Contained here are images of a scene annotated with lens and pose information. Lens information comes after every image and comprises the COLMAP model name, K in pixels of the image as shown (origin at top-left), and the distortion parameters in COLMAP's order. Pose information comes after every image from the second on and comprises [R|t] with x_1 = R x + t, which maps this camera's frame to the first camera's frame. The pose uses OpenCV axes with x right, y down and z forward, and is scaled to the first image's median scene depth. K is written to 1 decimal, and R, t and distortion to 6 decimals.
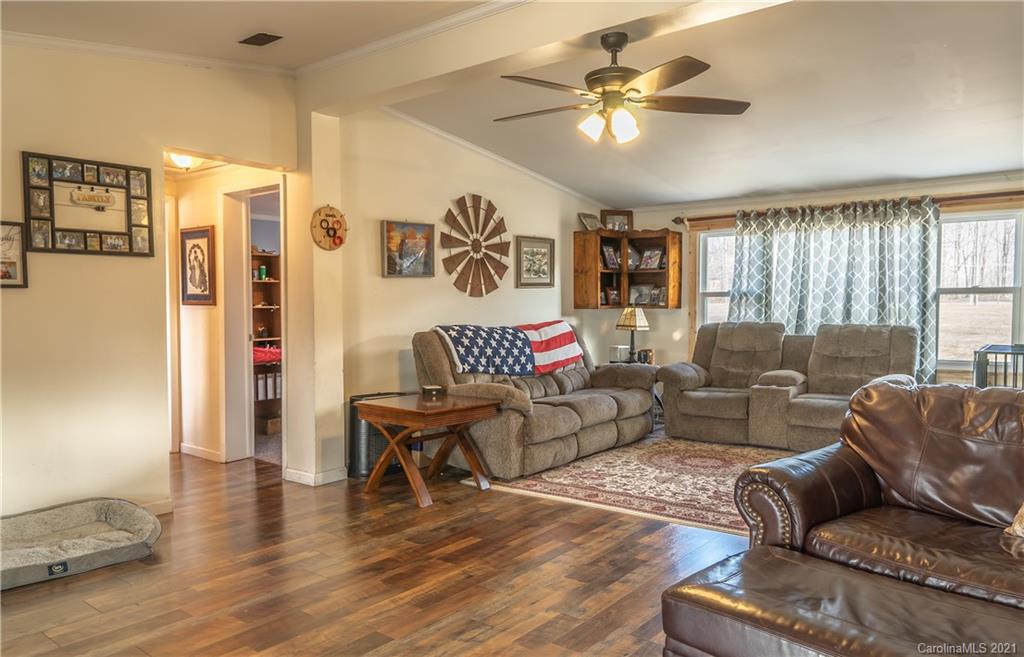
lens RADIAL K [[724.9, 0, 510.7], [0, 724.9, 334.2], [0, 0, 1]] dist [-0.008948, -0.000139]
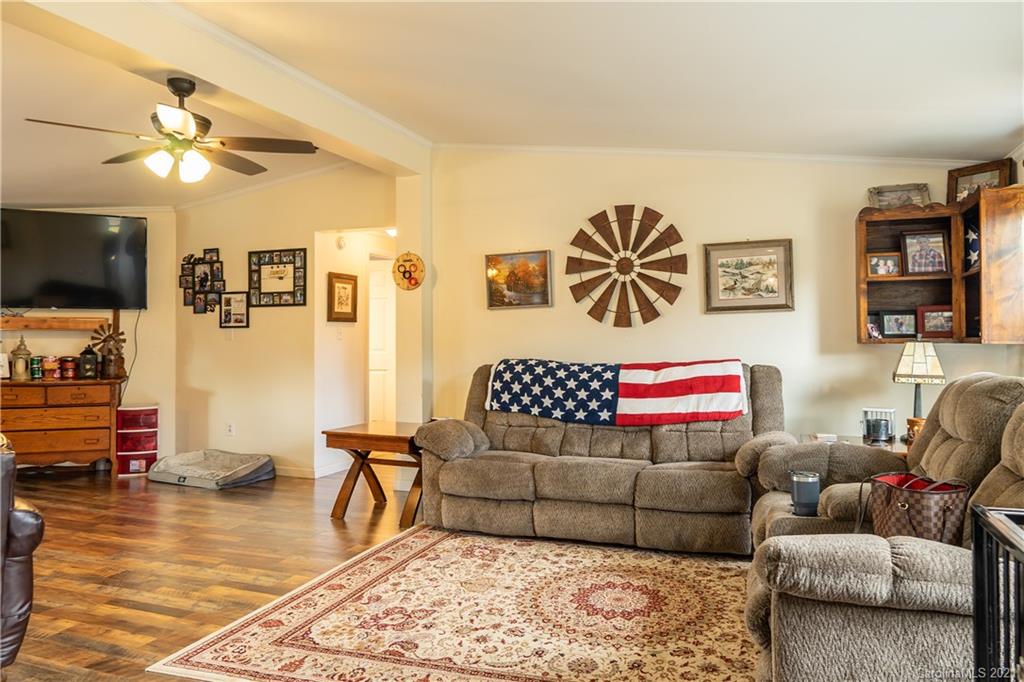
lens RADIAL K [[707.1, 0, 510.7], [0, 707.1, 335.6], [0, 0, 1]] dist [-0.012536, -0.001650]
pose [[0.301763, -0.007464, -0.953354, 0.789036], [-0.039622, 0.999007, -0.020363, -0.023396], [0.952559, 0.043918, 0.301167, 0.730181]]
